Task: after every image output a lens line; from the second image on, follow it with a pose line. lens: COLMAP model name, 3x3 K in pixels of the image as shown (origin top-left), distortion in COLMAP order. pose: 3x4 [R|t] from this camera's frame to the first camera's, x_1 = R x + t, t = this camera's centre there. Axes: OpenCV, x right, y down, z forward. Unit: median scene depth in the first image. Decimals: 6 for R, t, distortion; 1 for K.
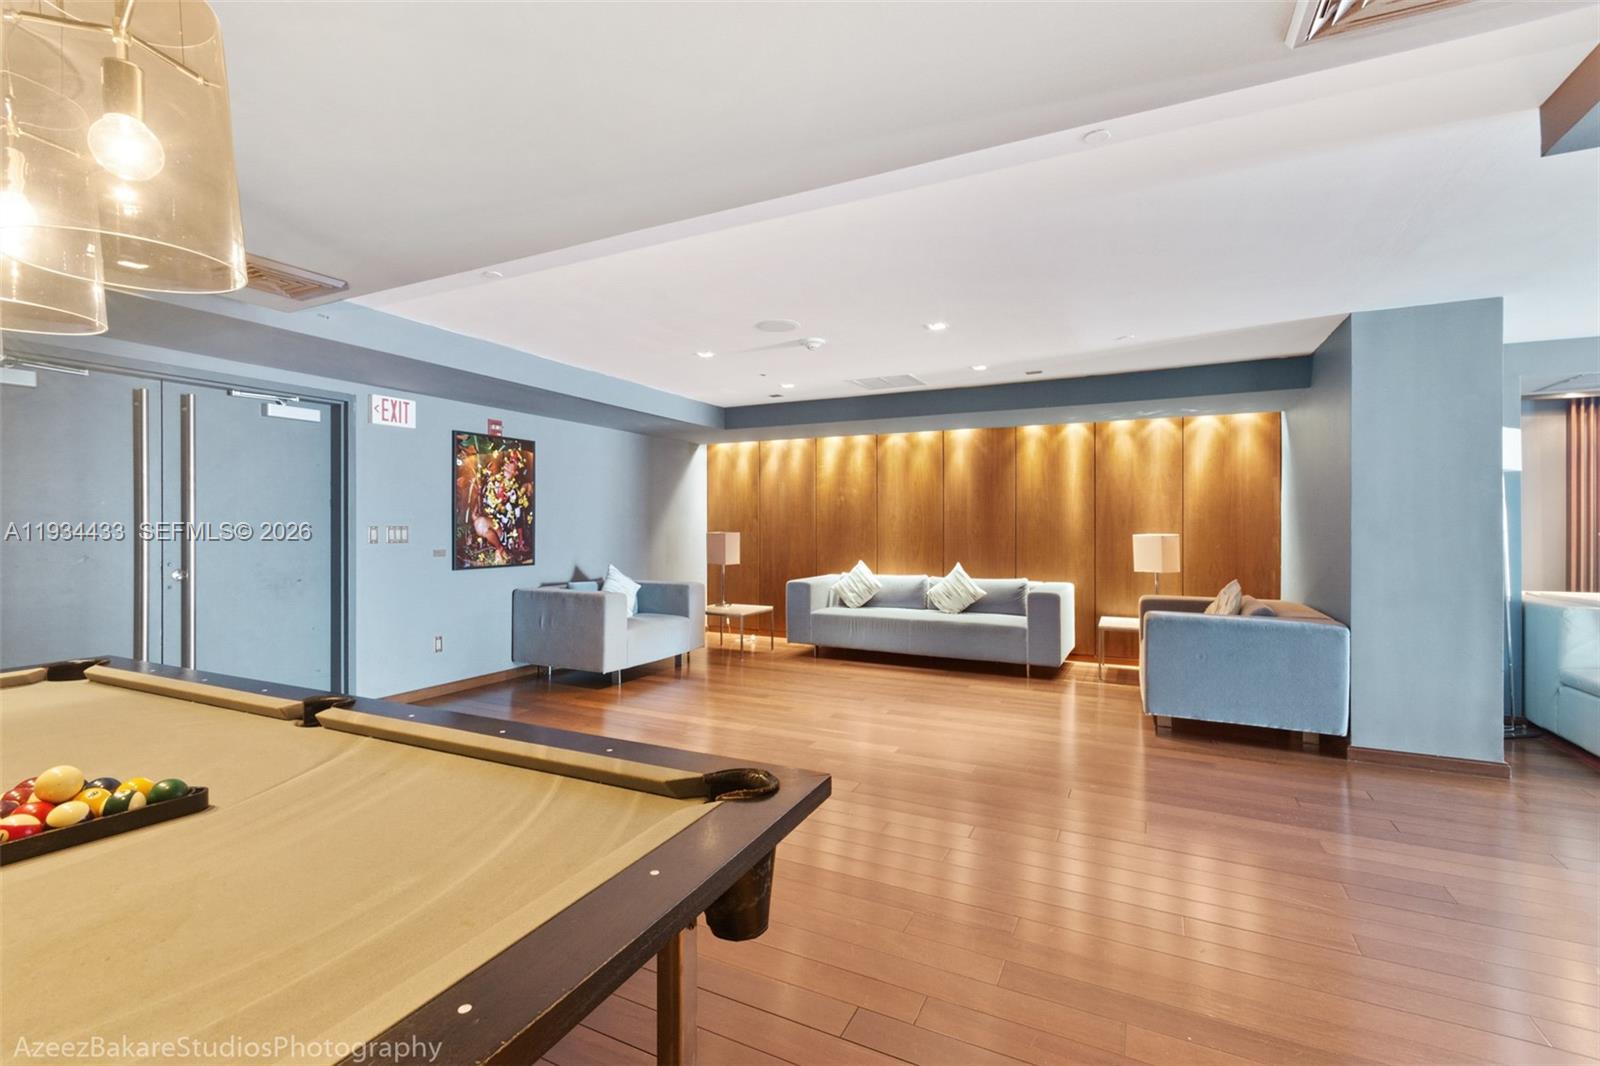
lens RADIAL K [[706.0, 0, 796.5], [0, 706.0, 528.2], [0, 0, 1]] dist [0.005010, 0.001479]
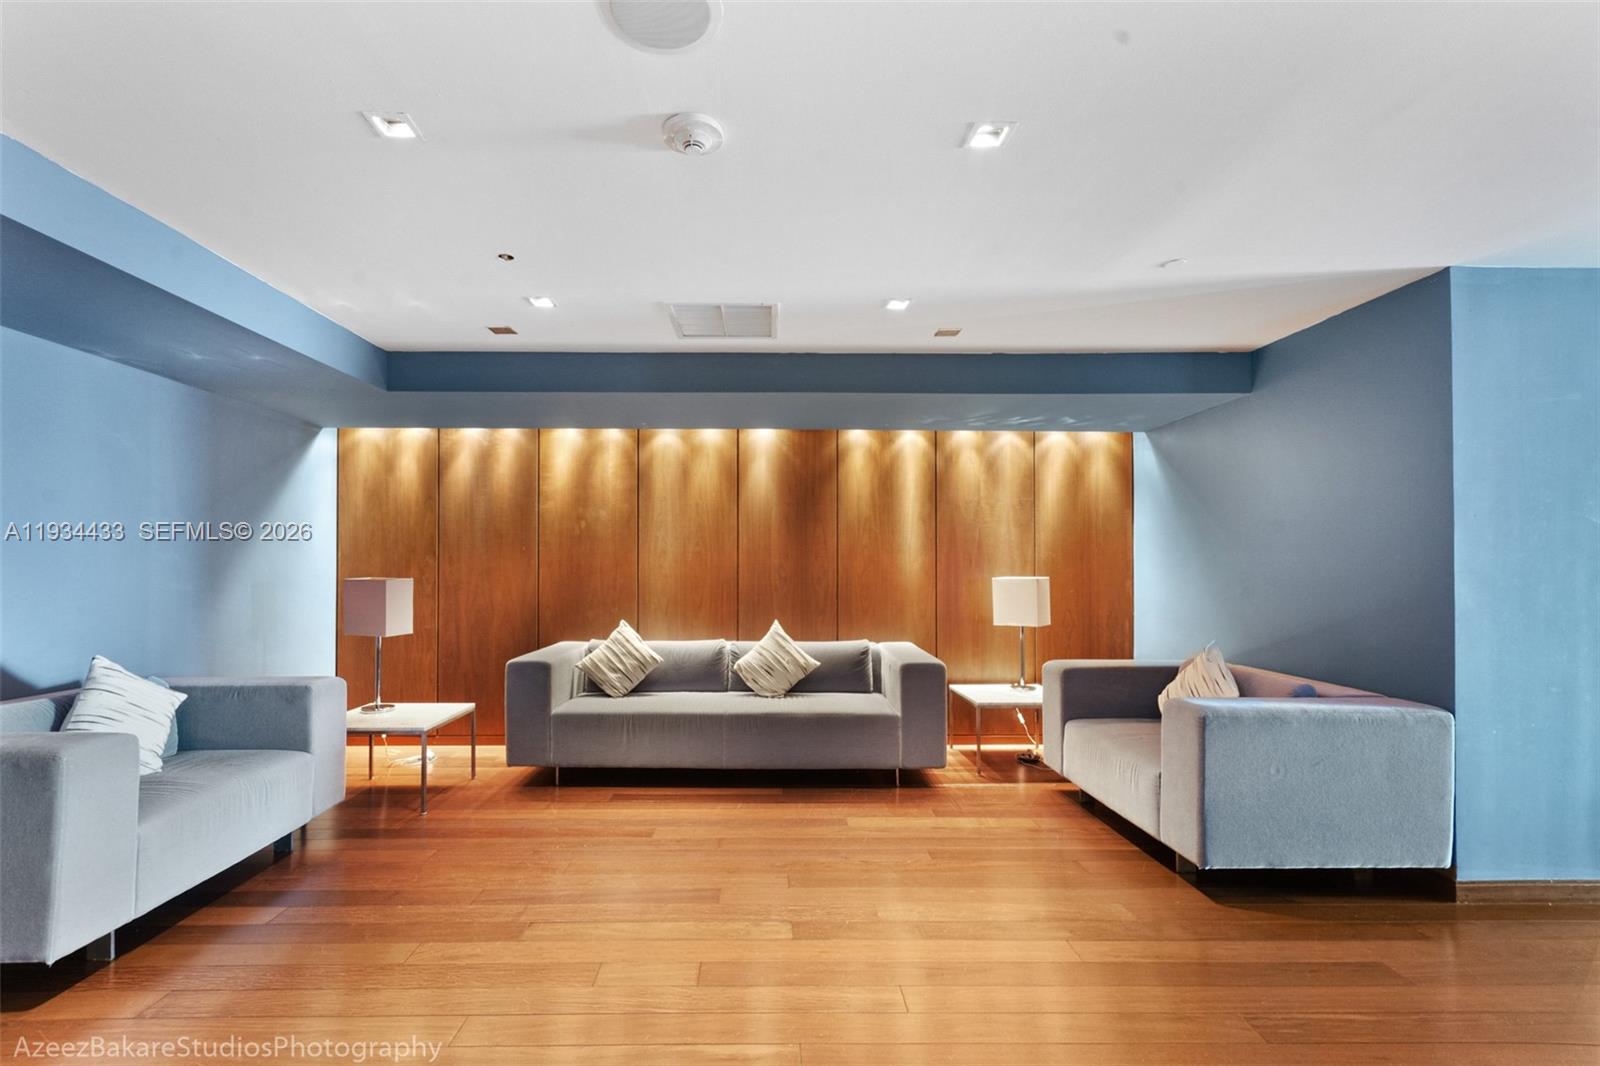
lens RADIAL K [[706.0, 0, 775.0], [0, 706.0, 558.6], [0, 0, 1]] dist [0.005010, 0.001479]
pose [[0.894915, 0.005396, 0.446204, -0.078156], [0.000781, 0.999906, -0.013658, -0.001529], [-0.446236, 0.012571, 0.894827, 0.385860]]
